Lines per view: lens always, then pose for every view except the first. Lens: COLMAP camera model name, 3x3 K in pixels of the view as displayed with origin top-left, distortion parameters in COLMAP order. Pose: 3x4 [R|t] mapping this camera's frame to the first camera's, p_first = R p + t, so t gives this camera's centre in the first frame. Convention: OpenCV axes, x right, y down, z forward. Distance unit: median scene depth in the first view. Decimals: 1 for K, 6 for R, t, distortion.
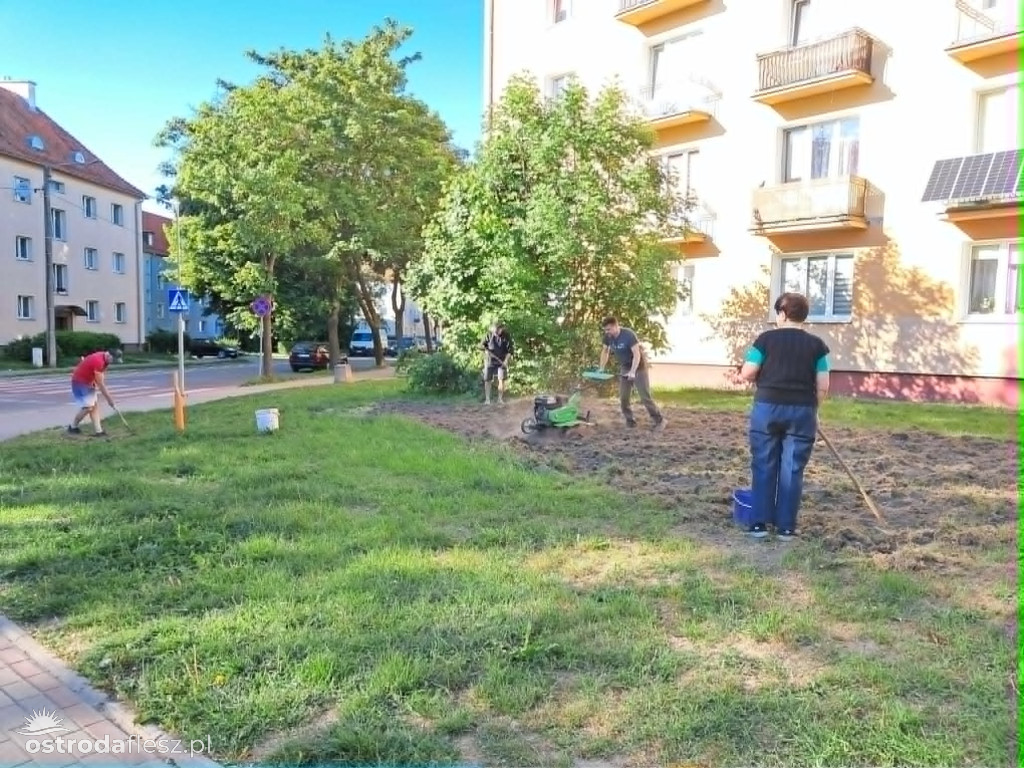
lens RADIAL K [[838.0, 0, 505.4], [0, 838.0, 386.8], [0, 0, 1]] dist [0.028511, -0.011322]
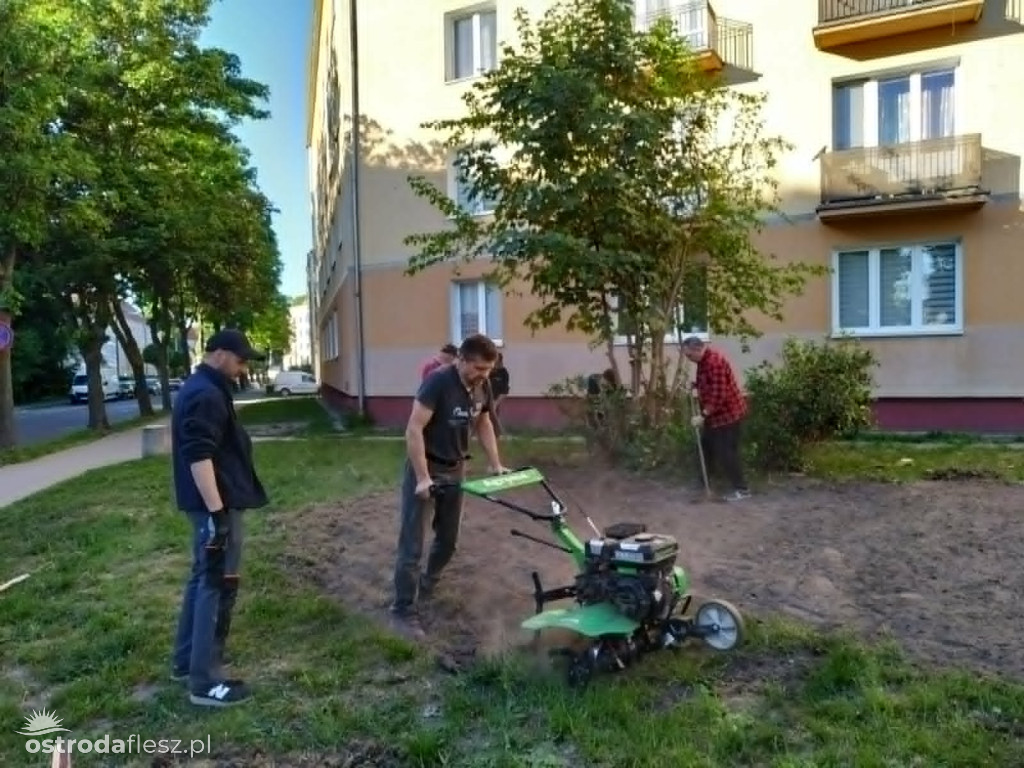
lens RADIAL K [[789.8, 0, 504.0], [0, 789.8, 388.3], [0, 0, 1]] dist [0.014569, -0.026367]
pose [[0.932229, -0.048941, 0.358544, -0.128939], [0.060288, 0.997970, -0.020530, -0.021317], [-0.356811, 0.040754, 0.933287, 0.275080]]
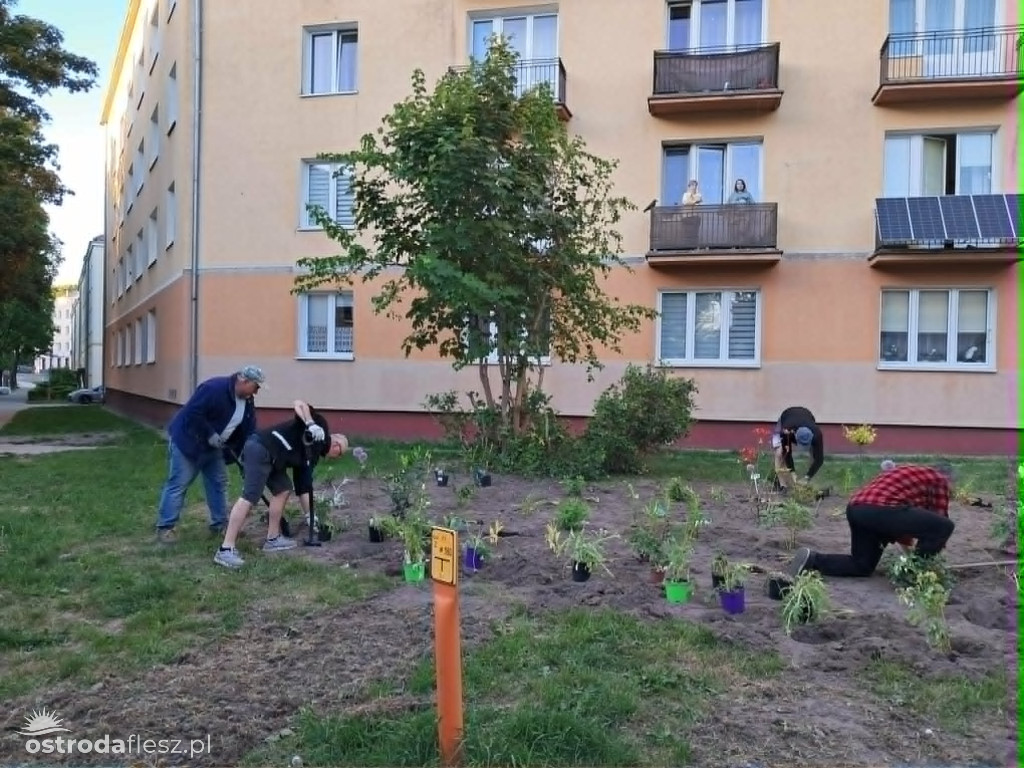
lens RADIAL K [[838.0, 0, 535.2], [0, 838.0, 389.6], [0, 0, 1]] dist [0.028511, -0.011322]
pose [[0.806244, -0.010929, 0.591483, -0.176581], [0.033453, 0.999072, -0.027138, -0.020706], [-0.590637, 0.041667, 0.805861, 0.235701]]
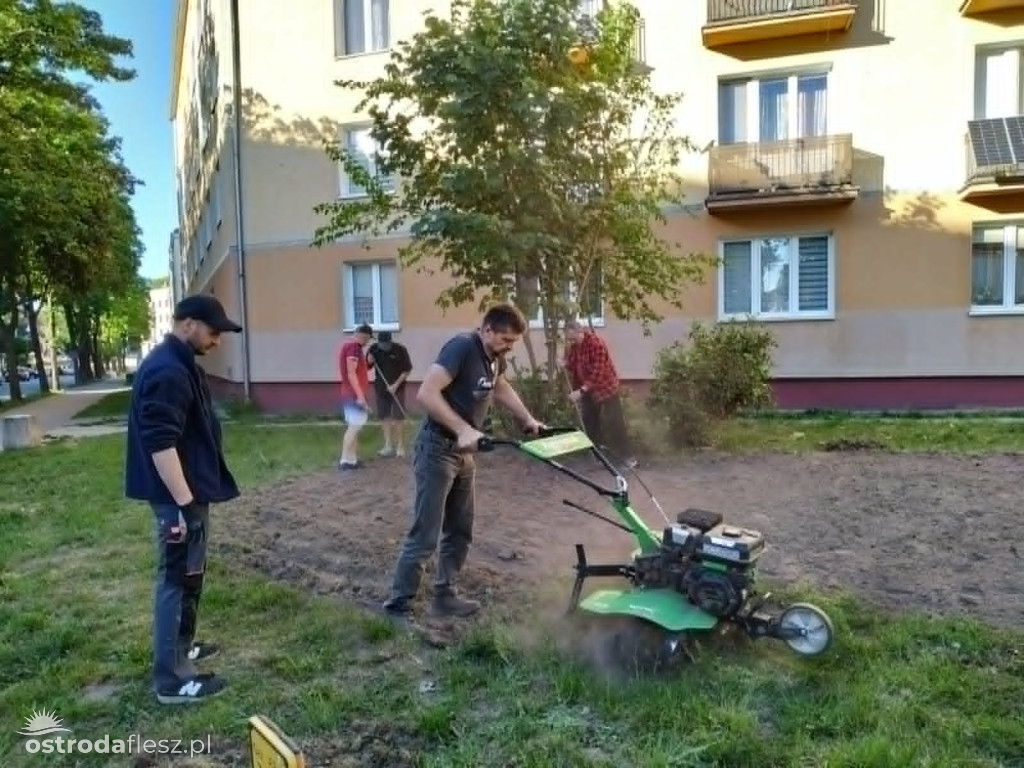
lens RADIAL K [[789.8, 0, 514.8], [0, 789.8, 387.3], [0, 0, 1]] dist [0.014569, -0.026367]
pose [[0.855045, -0.062295, 0.514799, -0.144272], [0.069482, 0.997569, 0.005310, -0.020112], [-0.513878, 0.031229, 0.857295, 0.282707]]
